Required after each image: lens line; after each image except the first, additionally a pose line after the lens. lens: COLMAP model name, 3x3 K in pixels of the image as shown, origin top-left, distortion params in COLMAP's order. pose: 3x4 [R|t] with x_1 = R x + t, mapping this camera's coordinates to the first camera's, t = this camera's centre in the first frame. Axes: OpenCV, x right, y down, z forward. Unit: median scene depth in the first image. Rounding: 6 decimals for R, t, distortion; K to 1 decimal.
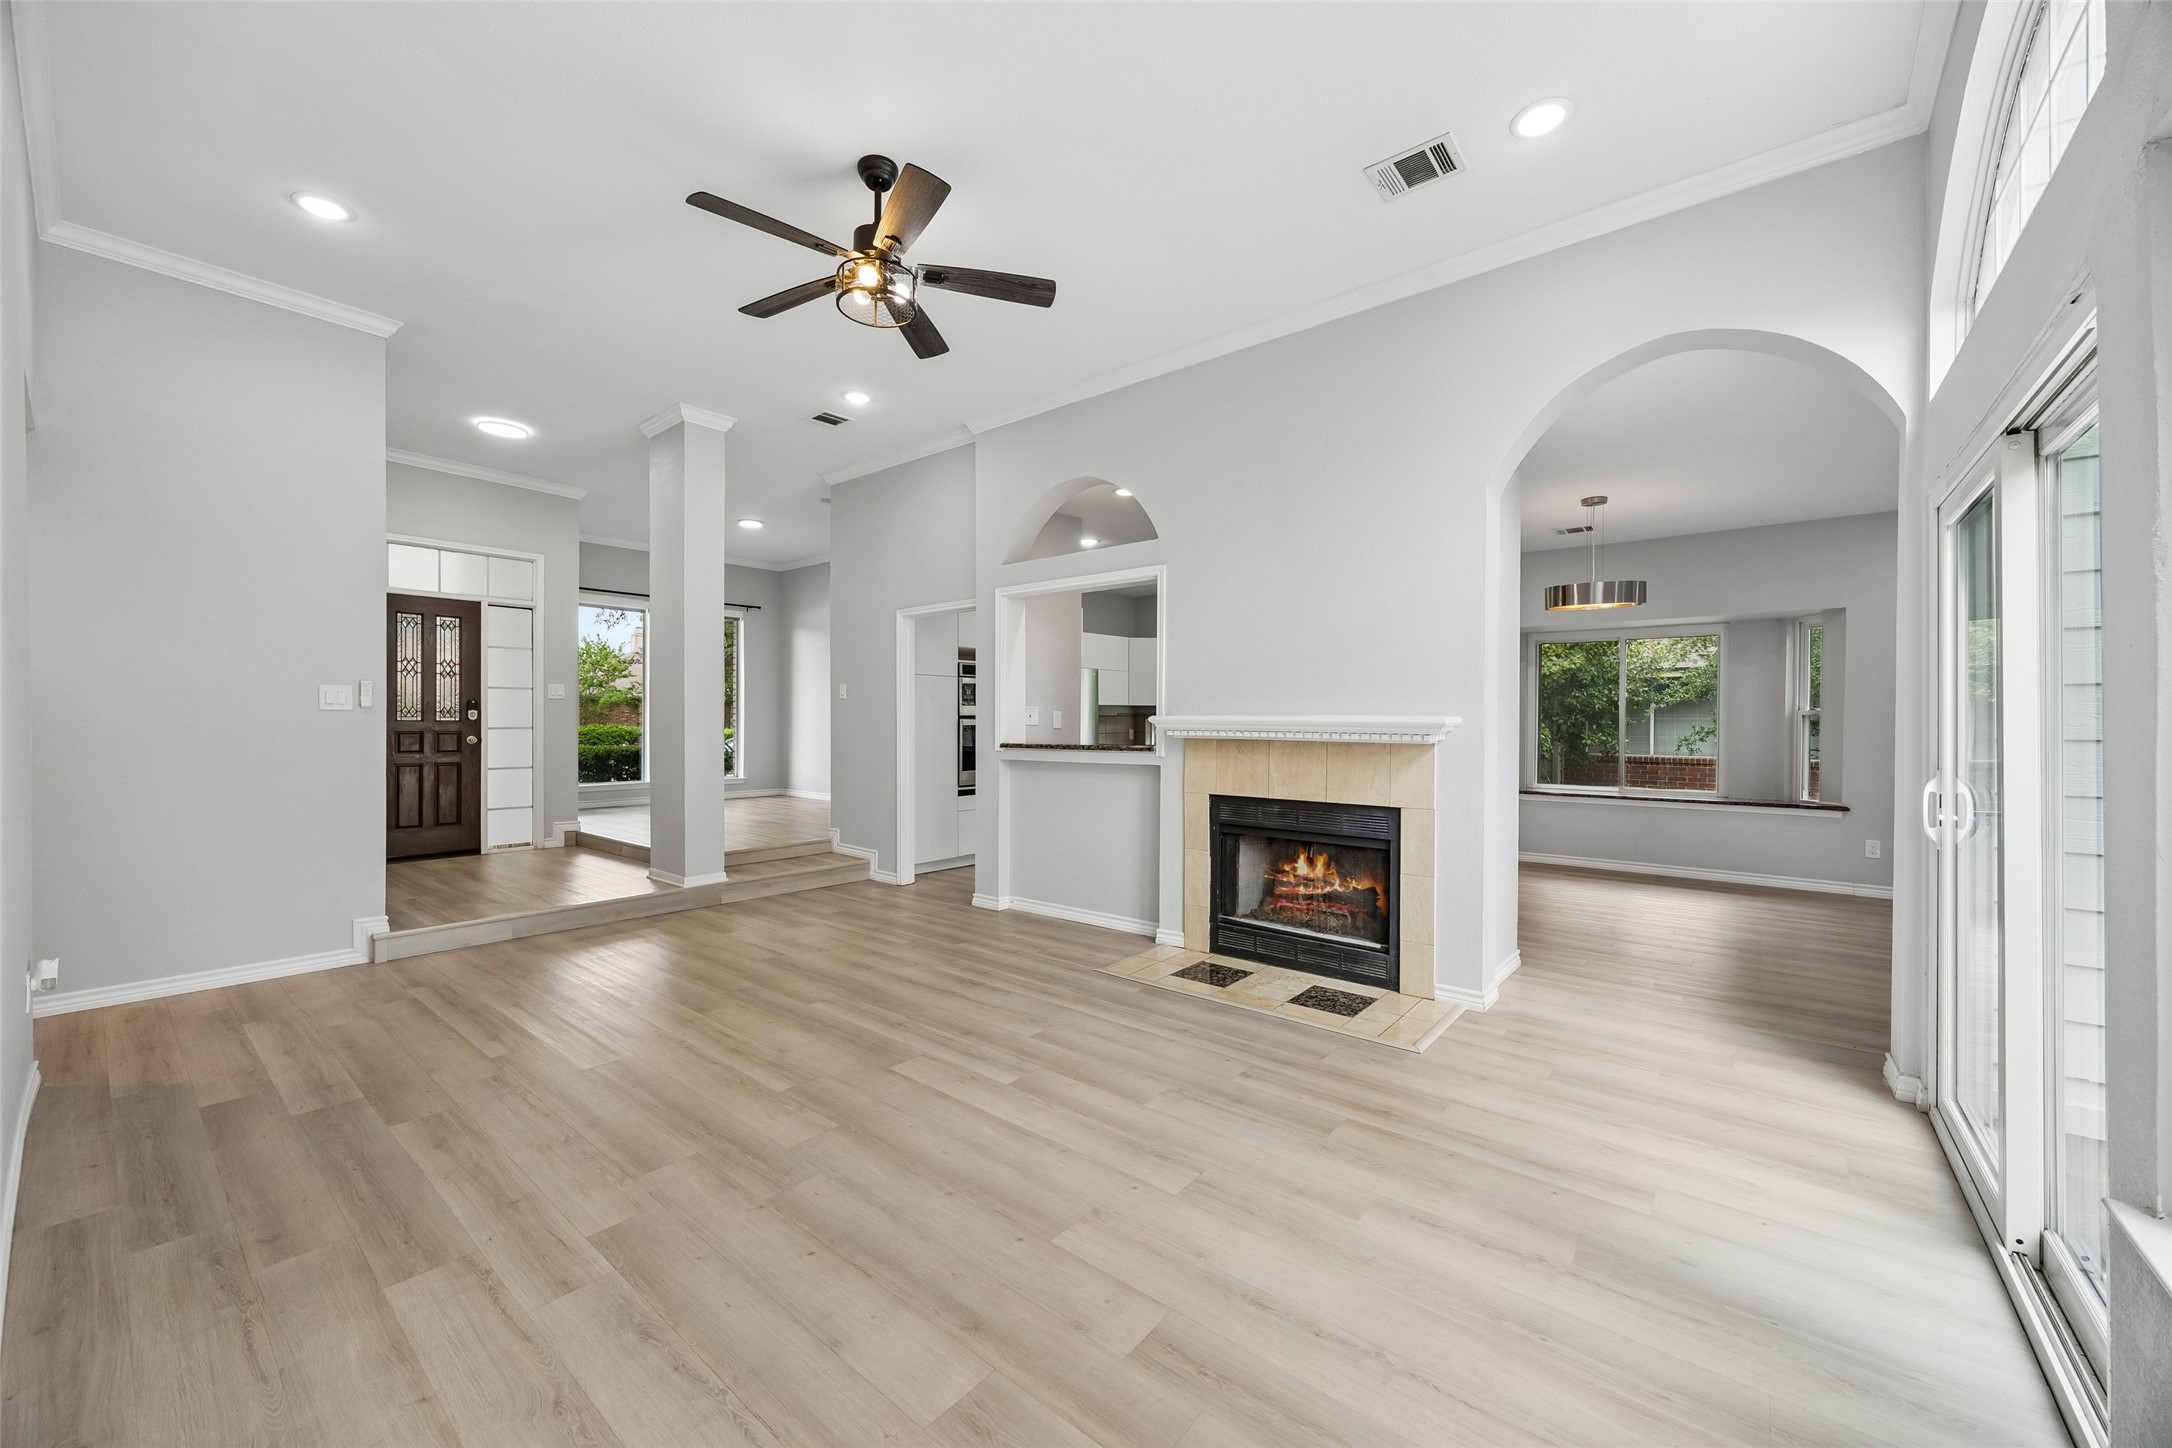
lens RADIAL K [[827.4, 0, 1074.2], [0, 827.4, 728.0], [0, 0, 1]] dist [-0.002220, -0.000416]
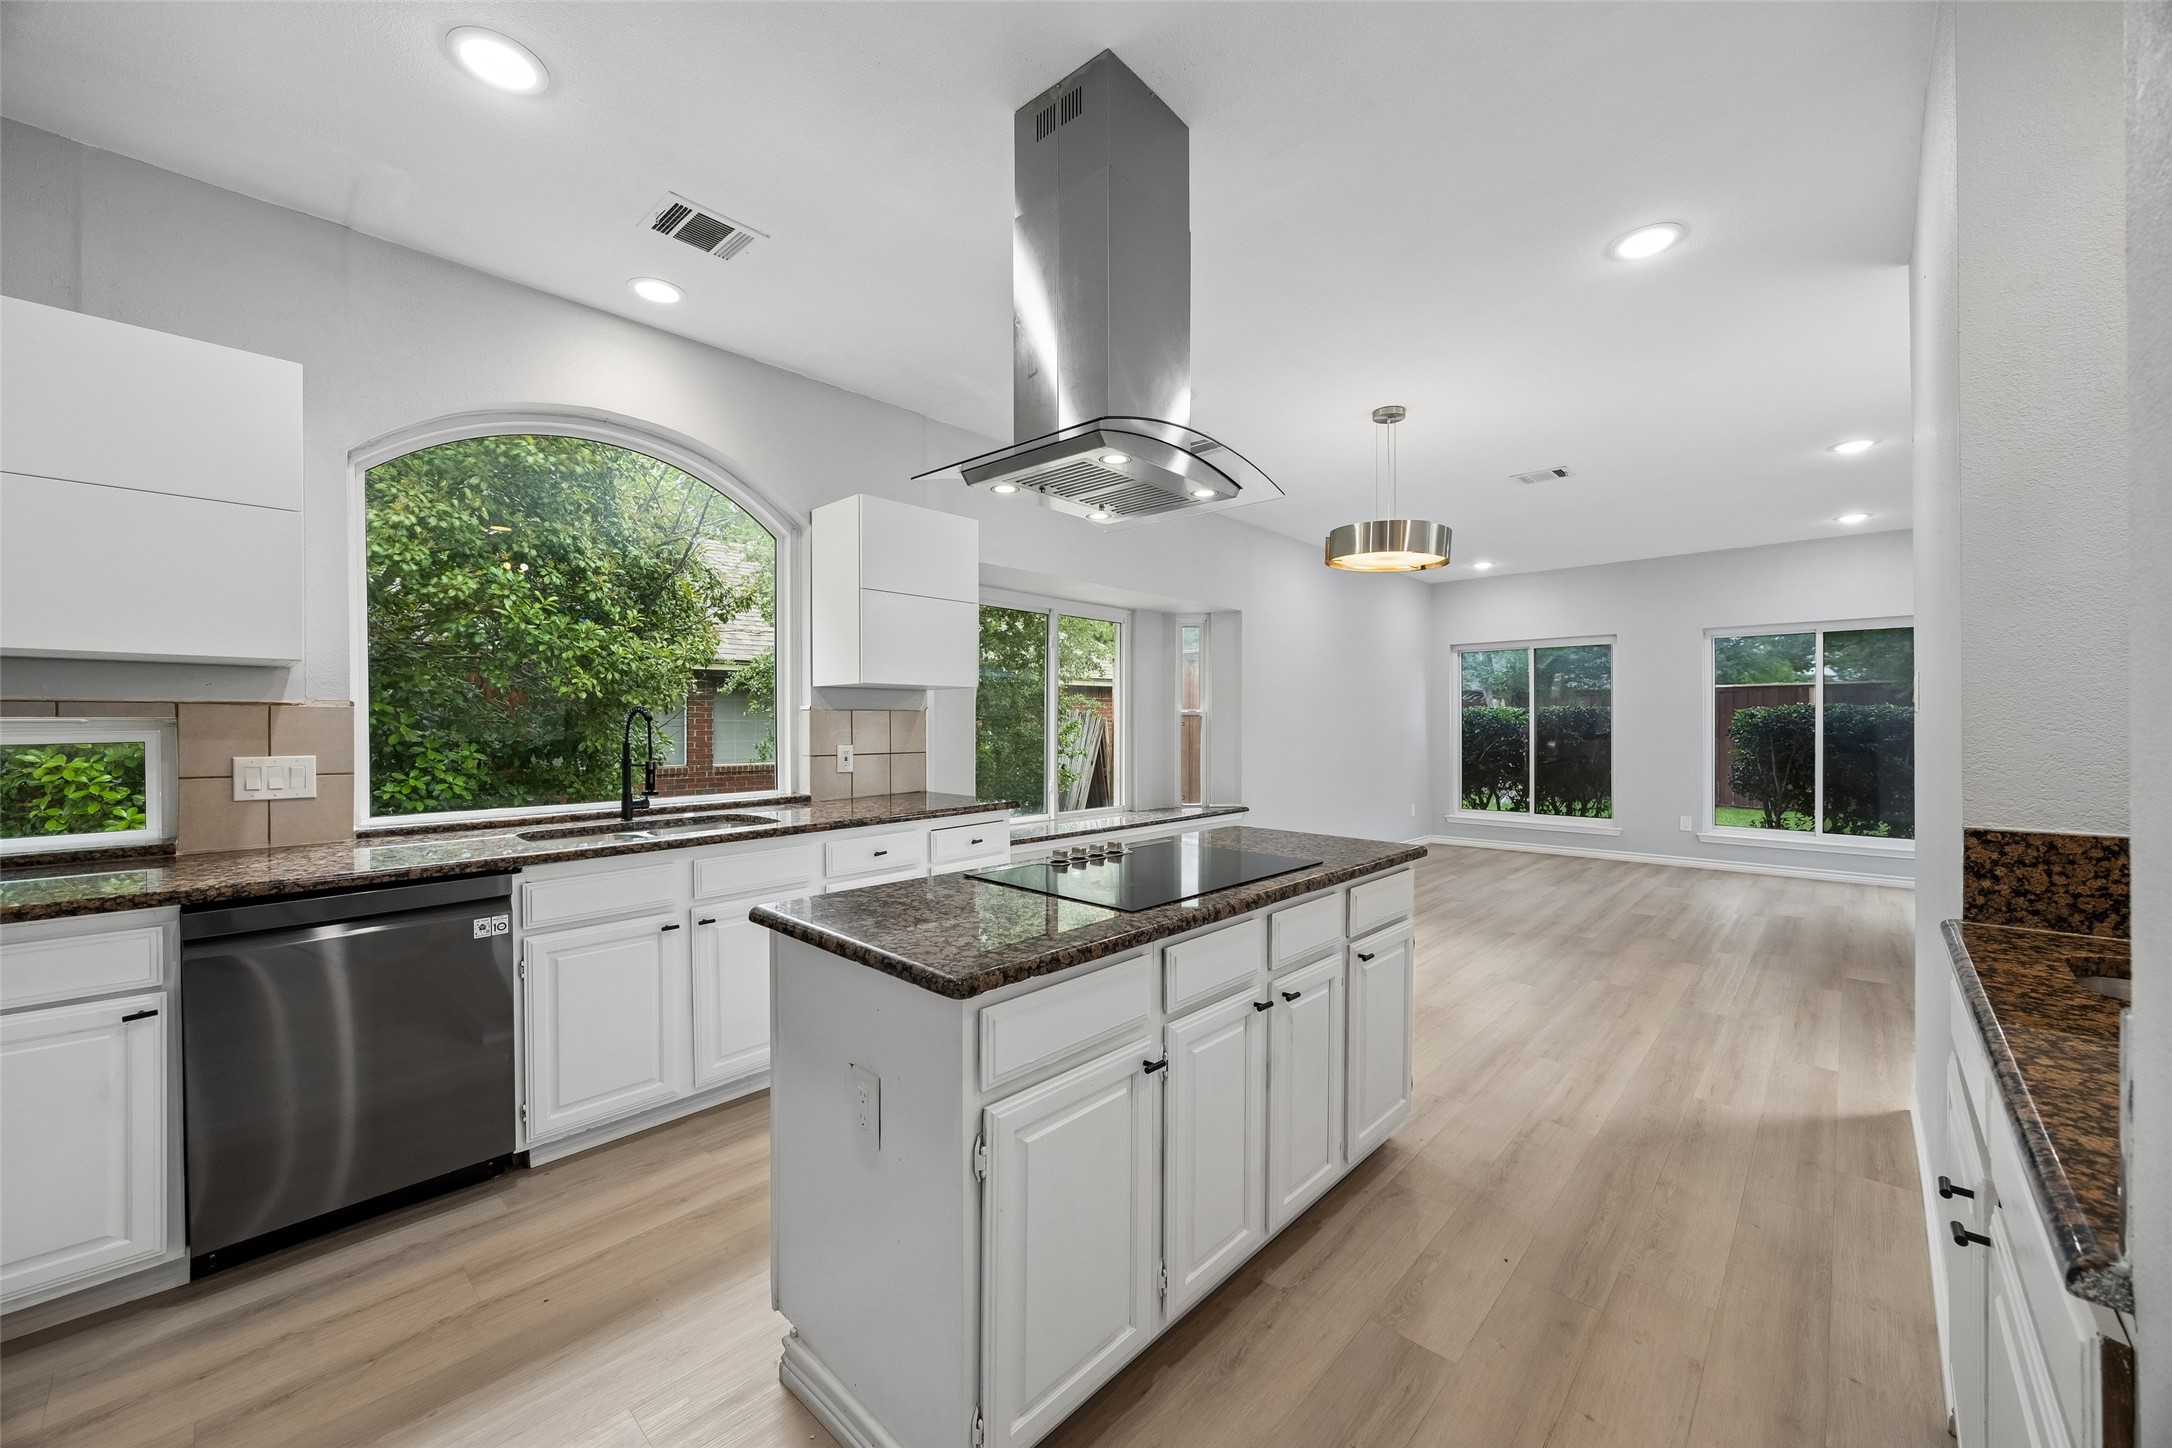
lens RADIAL K [[827.4, 0, 1086.0], [0, 827.4, 723.6], [0, 0, 1]] dist [-0.002220, -0.000416]
pose [[0.058479, -0.003747, 0.998282, -0.139189], [0.009611, 0.999949, 0.003190, -0.019517], [-0.998242, 0.009408, 0.058512, 1.744979]]
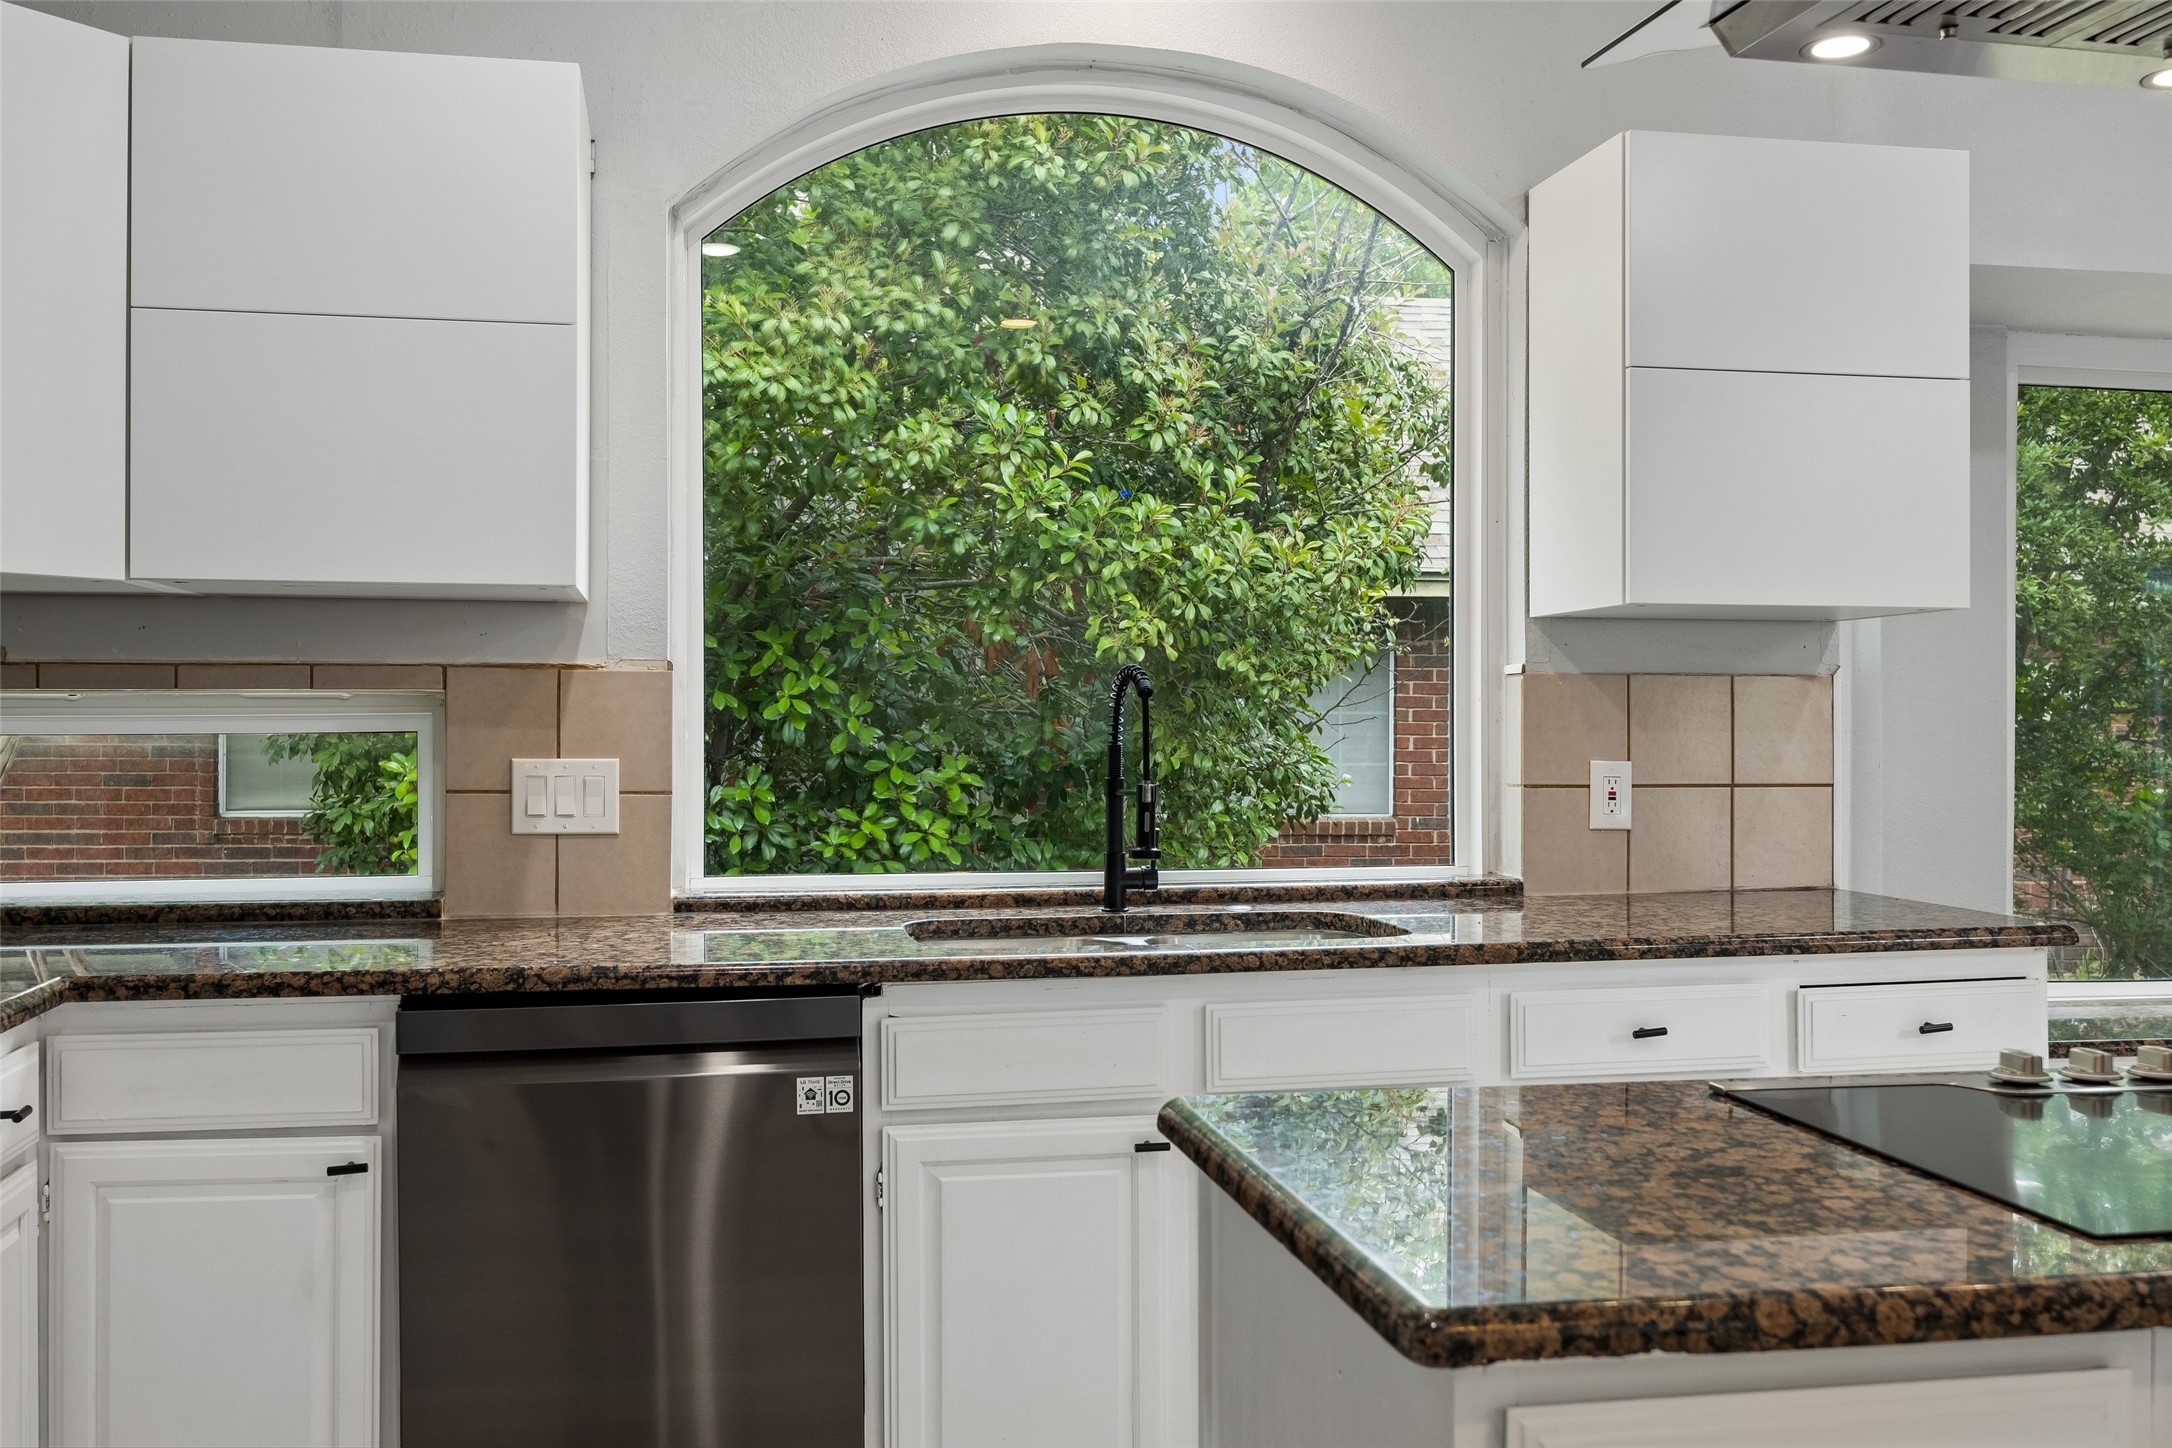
lens RADIAL K [[2071.3, 0, 1068.2], [0, 2071.3, 724.0], [0, 0, 1]] dist [0.003914, 0.000000]
pose [[0.641567, -0.000481, 0.767067, -0.101079], [0.005525, 0.999977, -0.003994, -0.009324], [-0.767047, 0.006801, 0.641555, 1.656003]]
